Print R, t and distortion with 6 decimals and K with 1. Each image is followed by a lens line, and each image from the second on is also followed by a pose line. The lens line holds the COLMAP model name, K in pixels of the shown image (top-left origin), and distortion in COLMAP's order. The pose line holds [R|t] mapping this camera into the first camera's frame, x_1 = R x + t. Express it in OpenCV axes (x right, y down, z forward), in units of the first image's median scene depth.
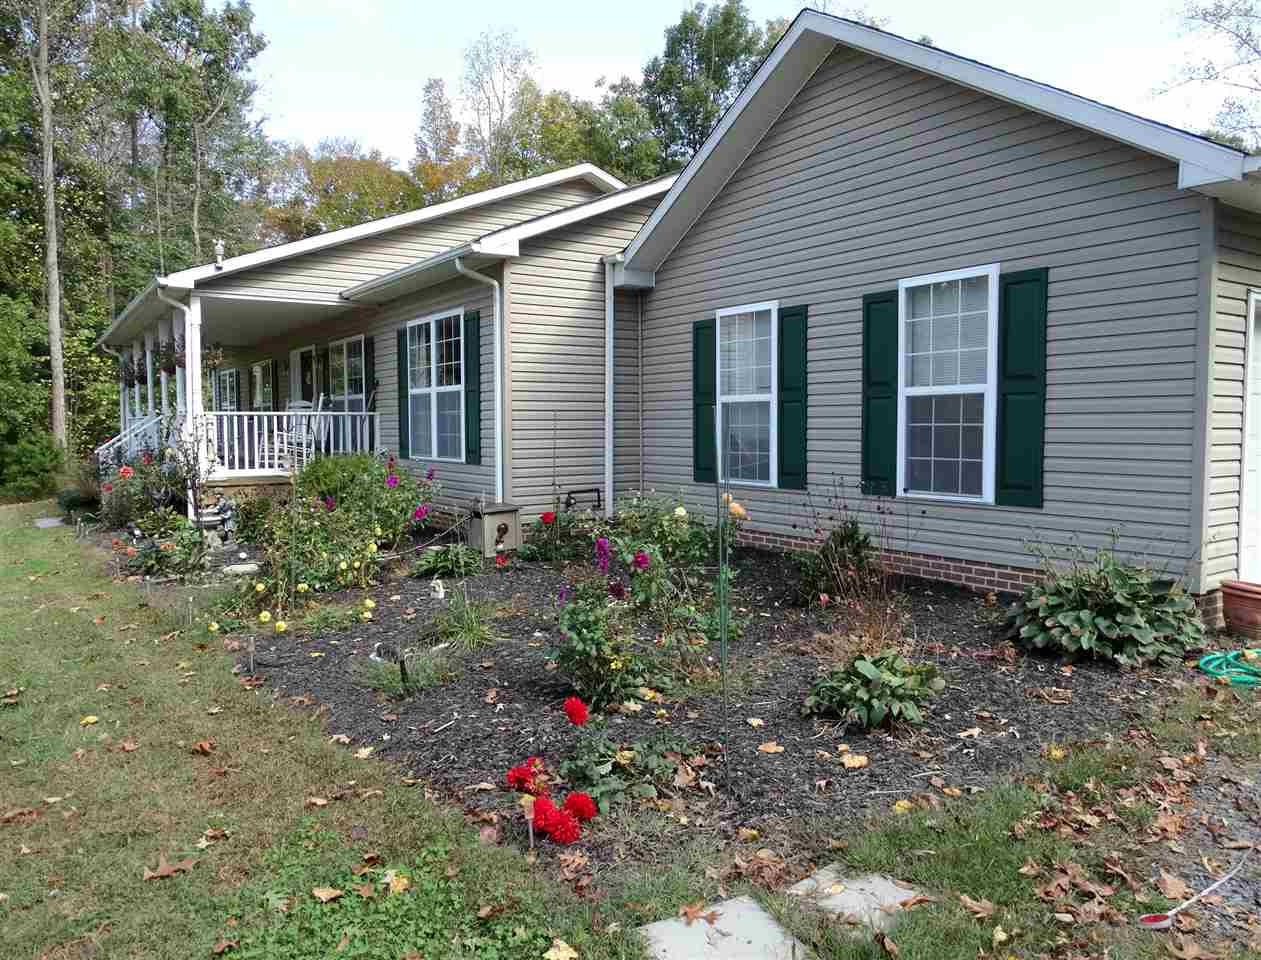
lens RADIAL K [[902.7, 0, 637.7], [0, 902.7, 478.2], [0, 0, 1]] dist [0.023089, 0.004425]
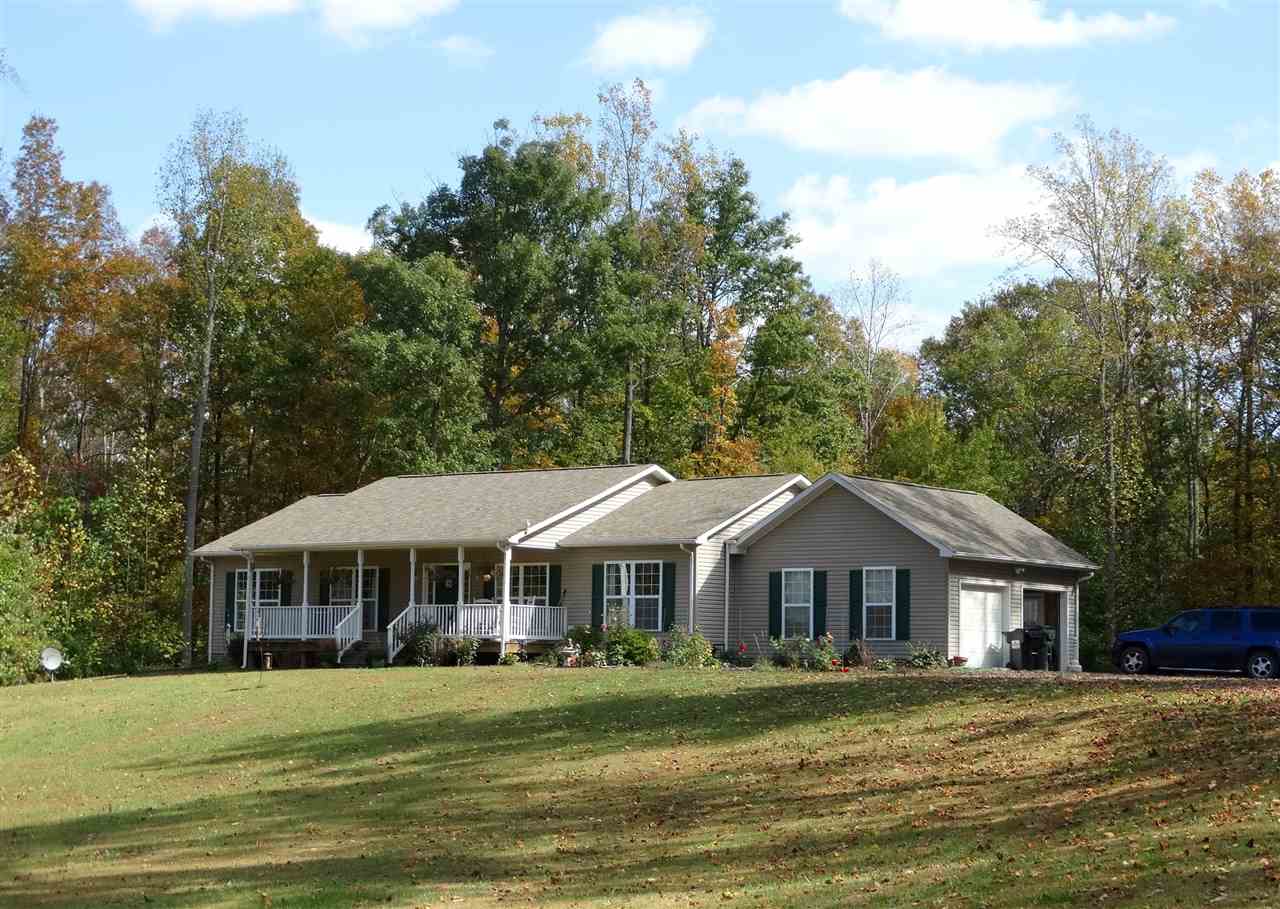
lens RADIAL K [[2236.4, 0, 646.1], [0, 2236.4, 459.3], [0, 0, 1]] dist [0.051636, 0.000000]
pose [[0.947432, 0.049144, 0.316161, -1.989781], [0.000413, 0.987946, -0.154801, 0.414723], [-0.319958, 0.146794, 0.935991, -4.159924]]
